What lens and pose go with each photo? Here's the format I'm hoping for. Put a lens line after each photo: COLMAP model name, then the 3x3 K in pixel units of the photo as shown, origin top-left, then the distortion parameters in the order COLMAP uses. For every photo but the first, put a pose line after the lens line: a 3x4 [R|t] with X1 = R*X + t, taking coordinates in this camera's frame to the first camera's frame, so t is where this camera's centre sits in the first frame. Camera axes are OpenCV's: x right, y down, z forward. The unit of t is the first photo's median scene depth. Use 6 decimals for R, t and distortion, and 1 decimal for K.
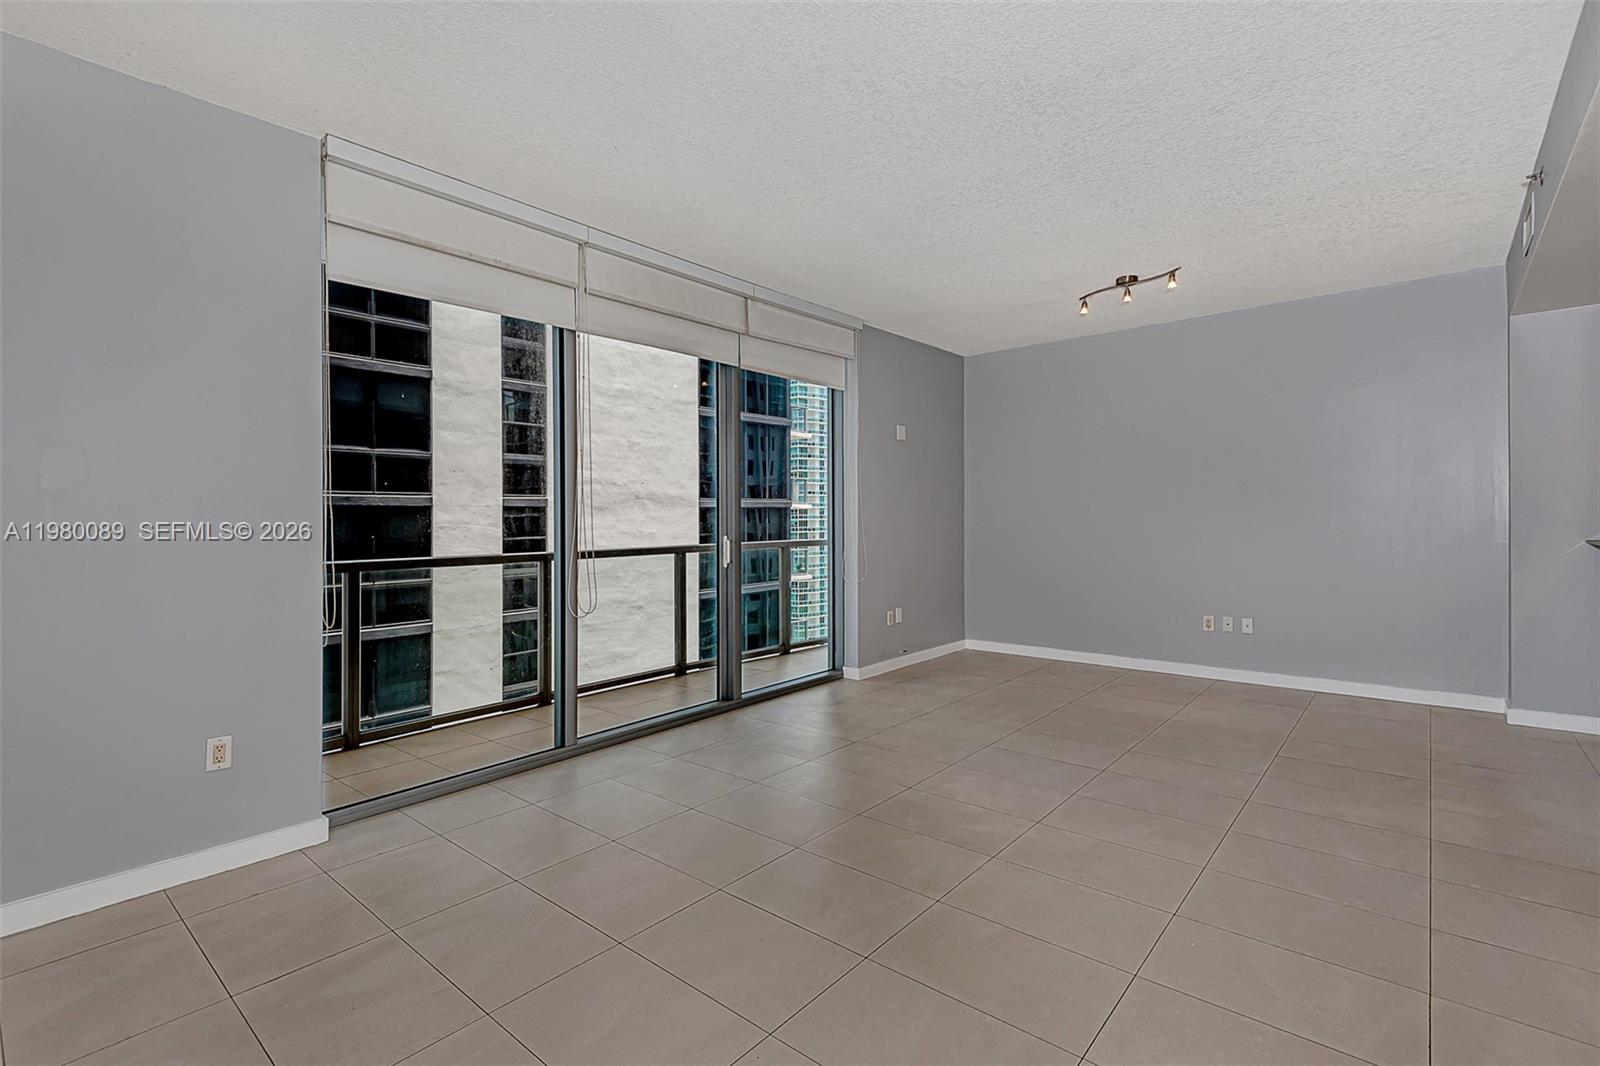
lens RADIAL K [[730.3, 0, 809.1], [0, 730.3, 517.9], [0, 0, 1]] dist [0.034094, -0.014920]
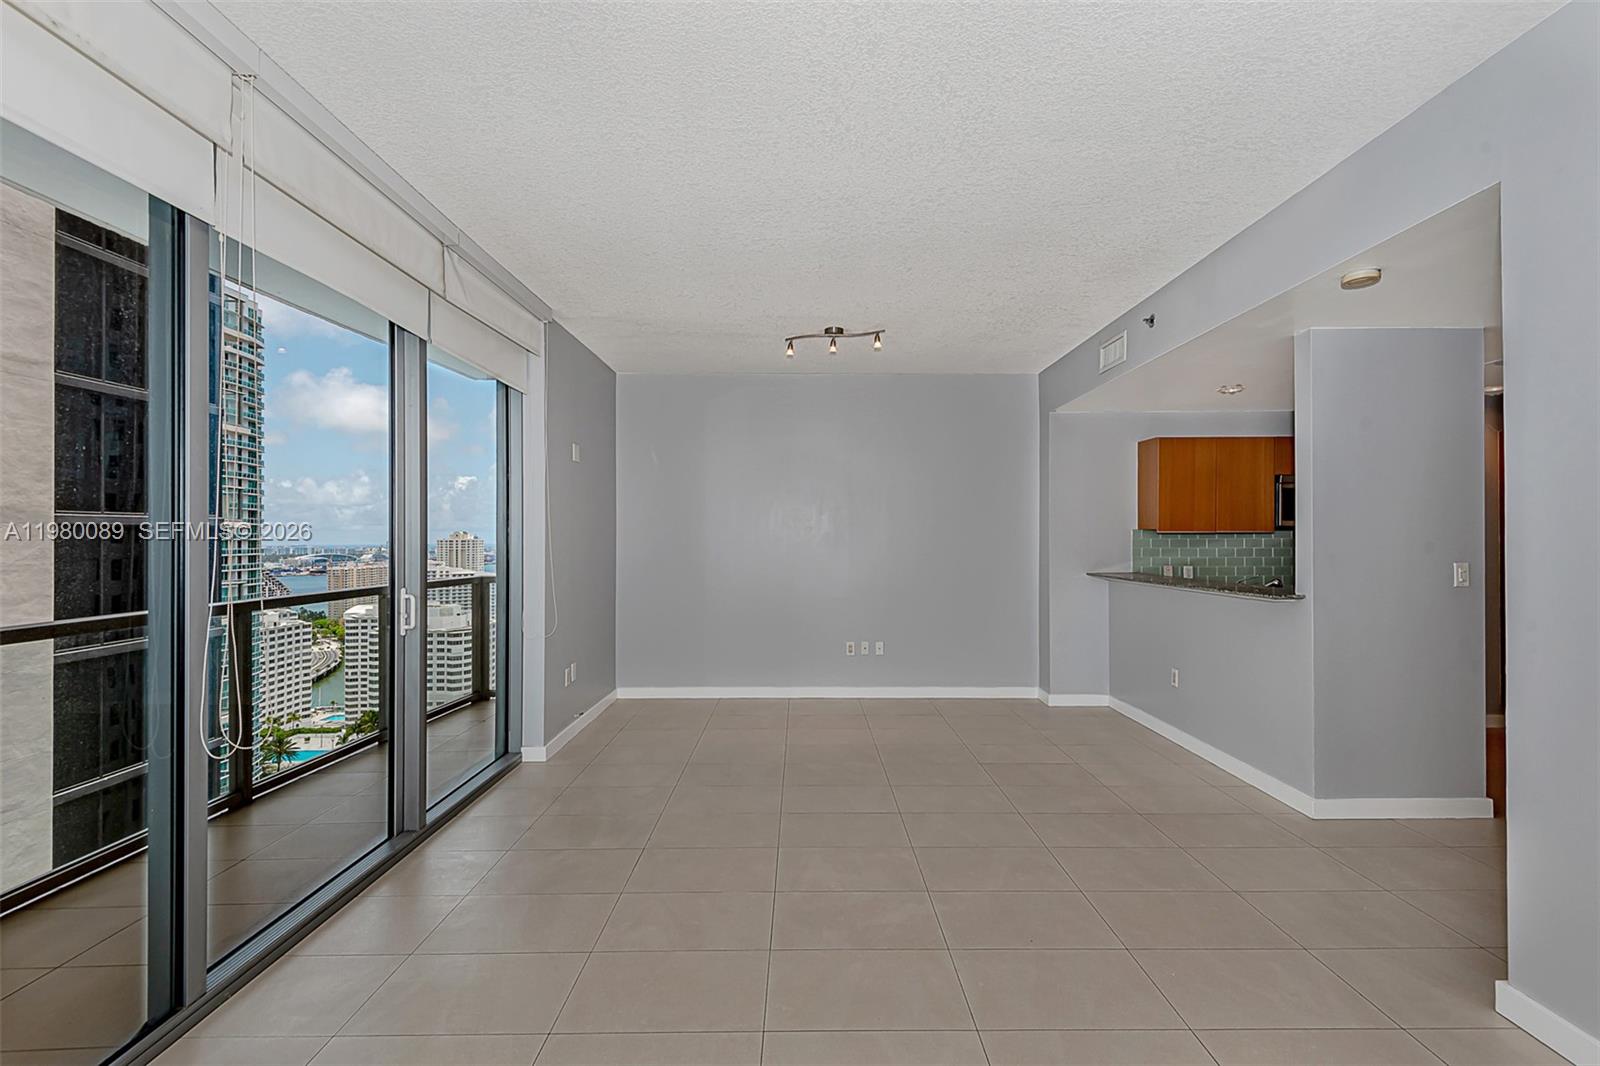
lens RADIAL K [[730.3, 0, 812.5], [0, 730.3, 527.2], [0, 0, 1]] dist [0.034094, -0.014920]
pose [[0.760806, 0.020359, 0.648660, -0.092460], [-0.009853, 0.999755, -0.019822, -0.007652], [-0.648904, 0.008690, 0.760820, 0.079584]]
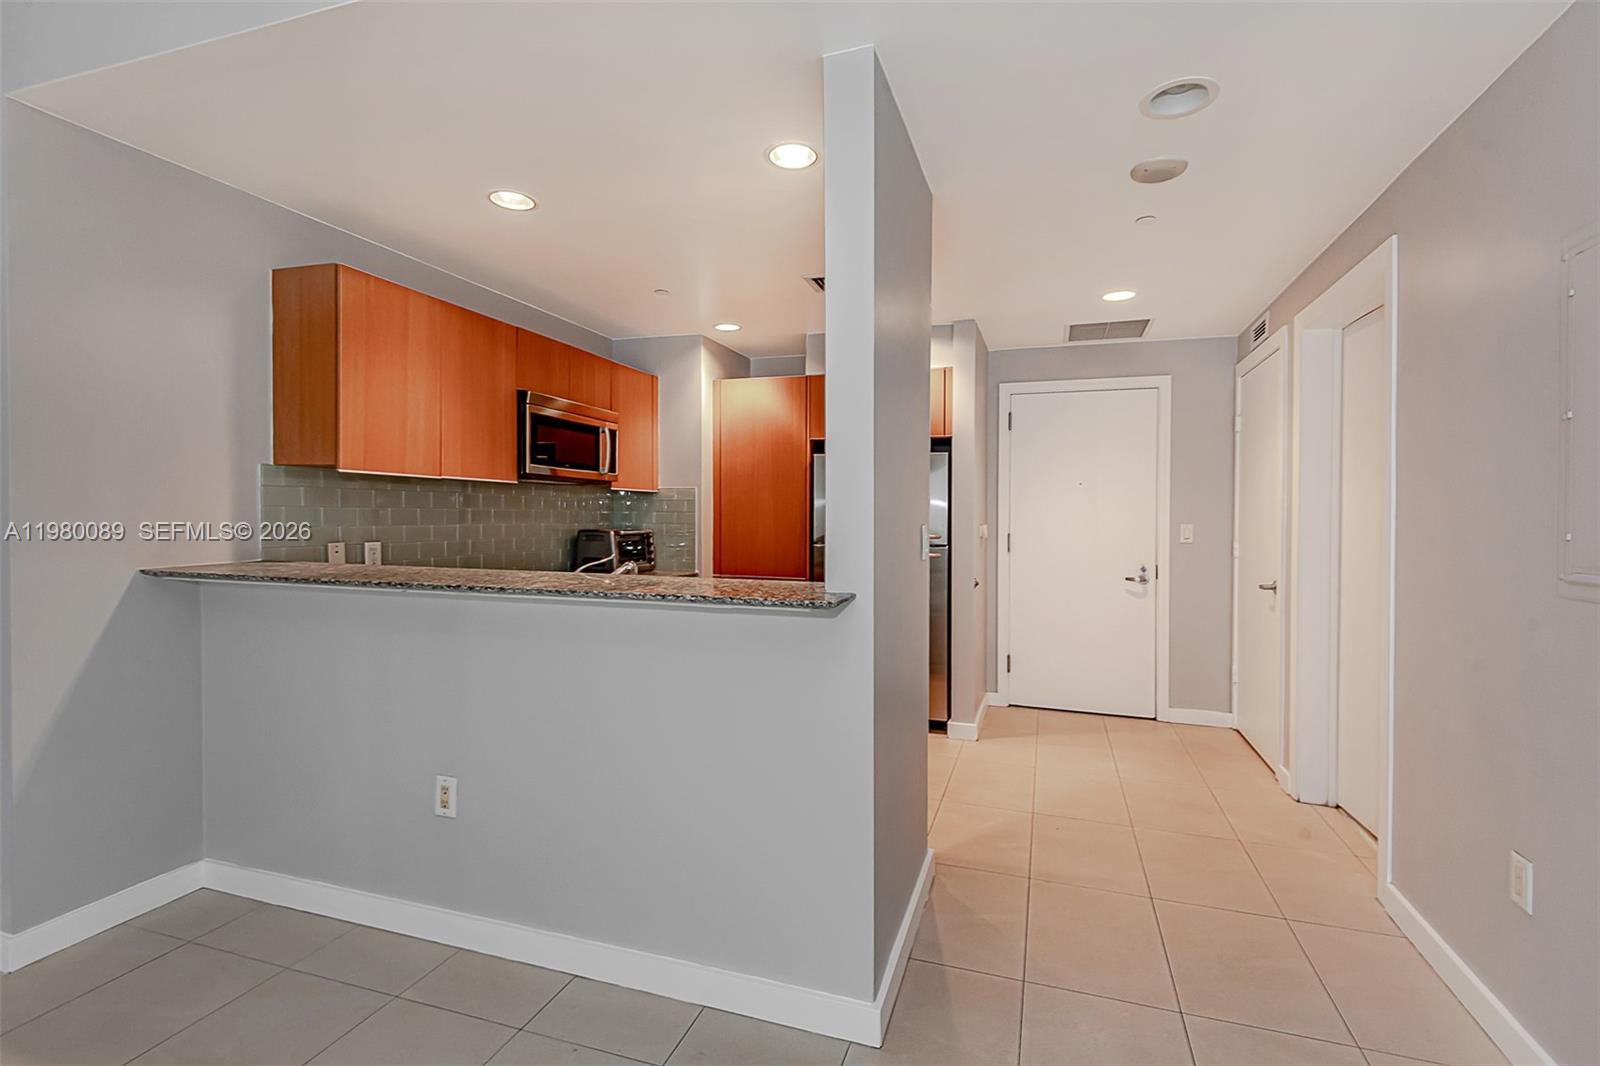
lens RADIAL K [[730.3, 0, 818.2], [0, 730.3, 523.3], [0, 0, 1]] dist [0.034094, -0.014920]
pose [[-0.369922, -0.005789, 0.929045, 0.106462], [-0.010238, 0.999945, 0.002154, -0.002724], [-0.929006, -0.008715, -0.369961, 0.226794]]
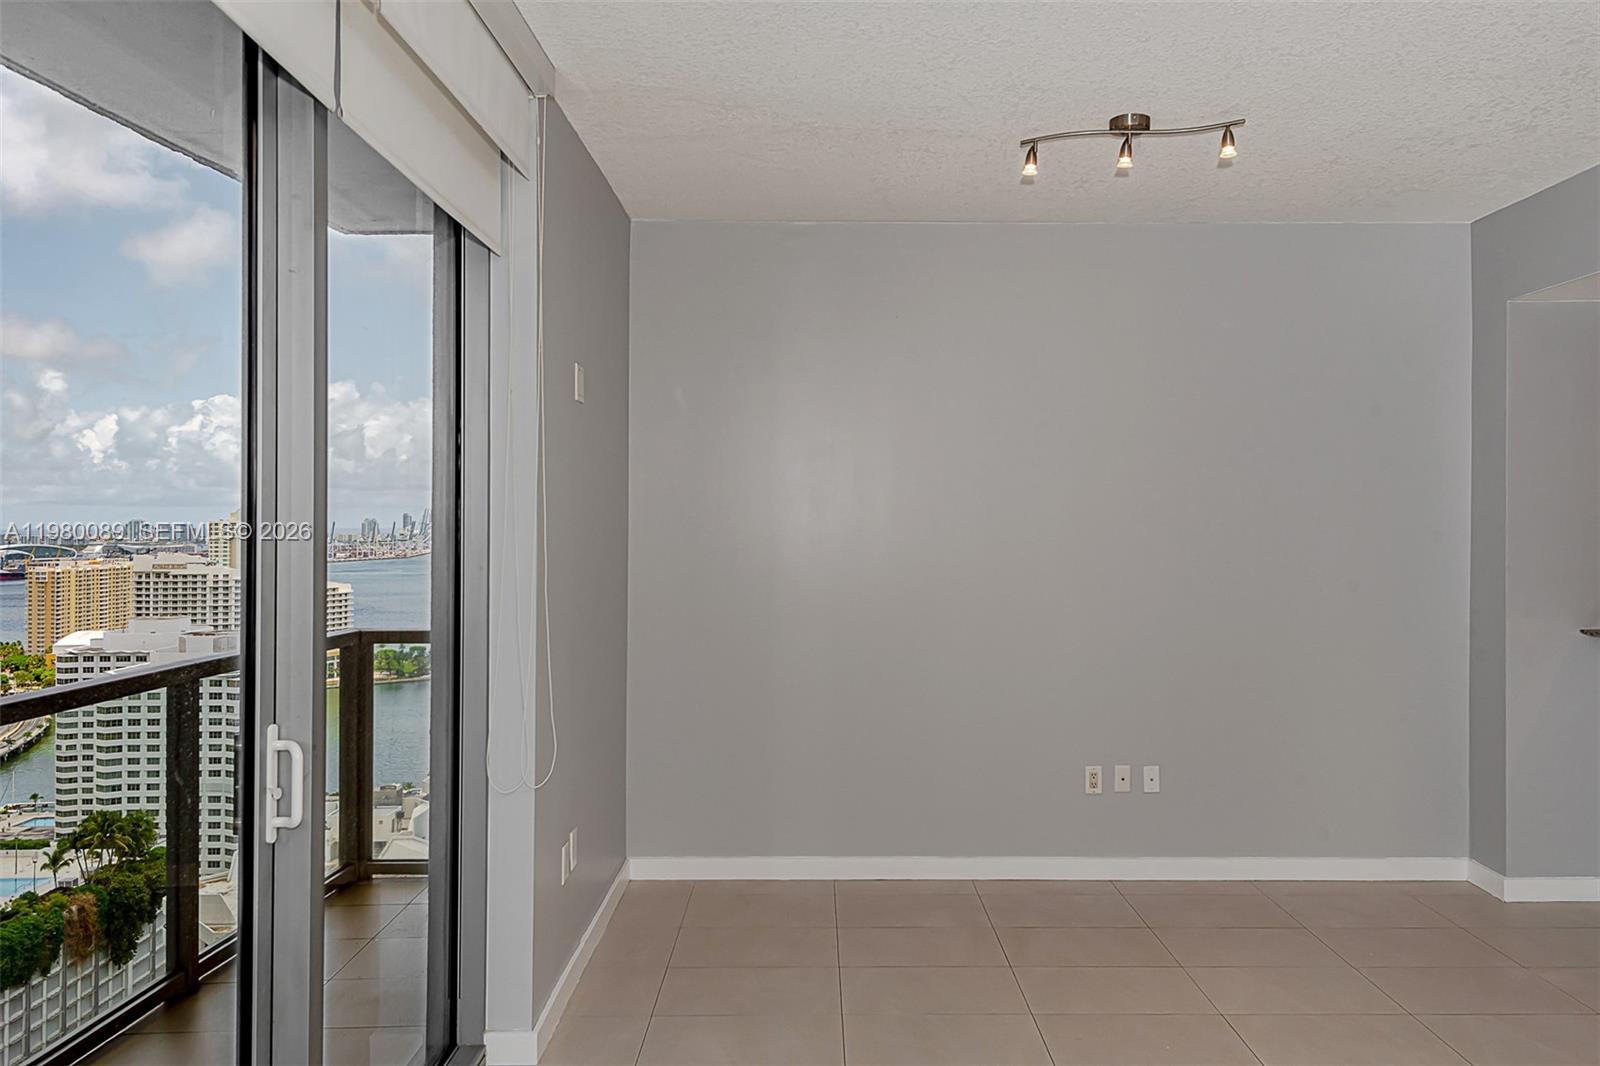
lens RADIAL K [[1222.8, 0, 803.3], [0, 1222.8, 503.6], [0, 0, 1]] dist [0.038319, 0.000753]
pose [[0.774298, 0.021508, 0.632456, -0.087289], [-0.013338, 0.999755, -0.017669, -0.018260], [-0.632681, 0.005245, 0.774395, 0.175628]]
